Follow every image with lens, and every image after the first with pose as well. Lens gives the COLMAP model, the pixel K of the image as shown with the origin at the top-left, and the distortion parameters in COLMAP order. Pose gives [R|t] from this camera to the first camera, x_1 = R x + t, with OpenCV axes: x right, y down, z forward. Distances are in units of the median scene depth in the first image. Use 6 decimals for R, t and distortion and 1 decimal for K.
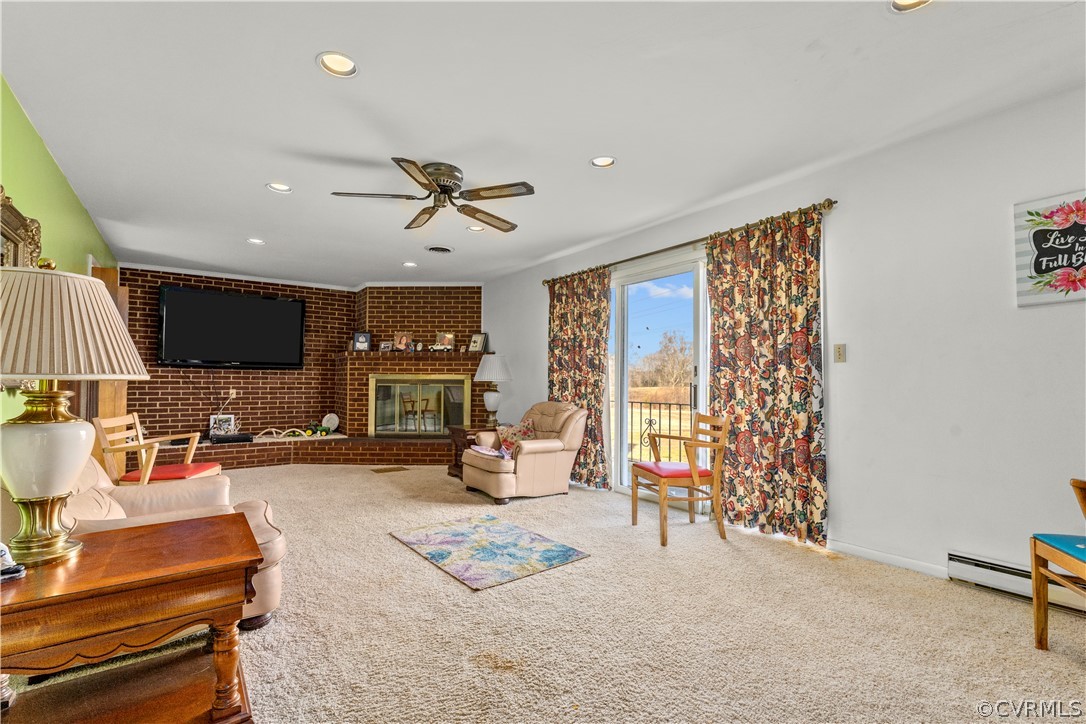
lens RADIAL K [[474.1, 0, 545.1], [0, 474.1, 365.9], [0, 0, 1]] dist [-0.002401, 0.000058]
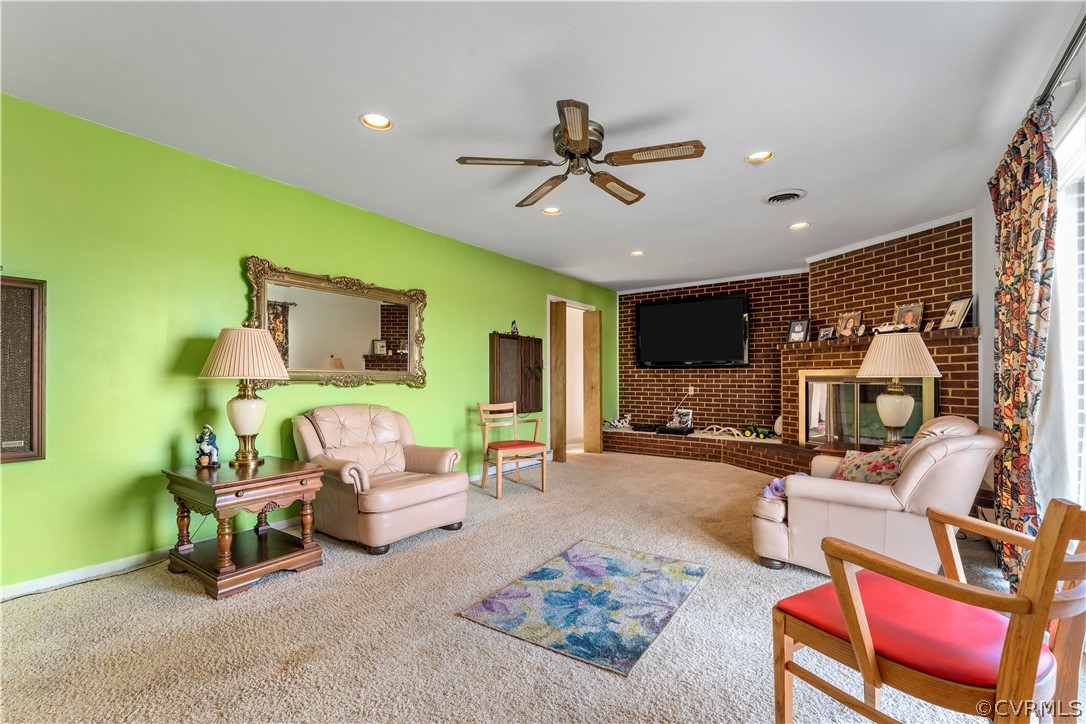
lens RADIAL K [[474.1, 0, 546.8], [0, 474.1, 372.2], [0, 0, 1]] dist [-0.002401, 0.000058]
pose [[0.307527, -0.018354, -0.951362, 0.297565], [0.034319, 0.999377, -0.008187, 0.013706], [0.950920, -0.030132, 0.307965, 0.352631]]
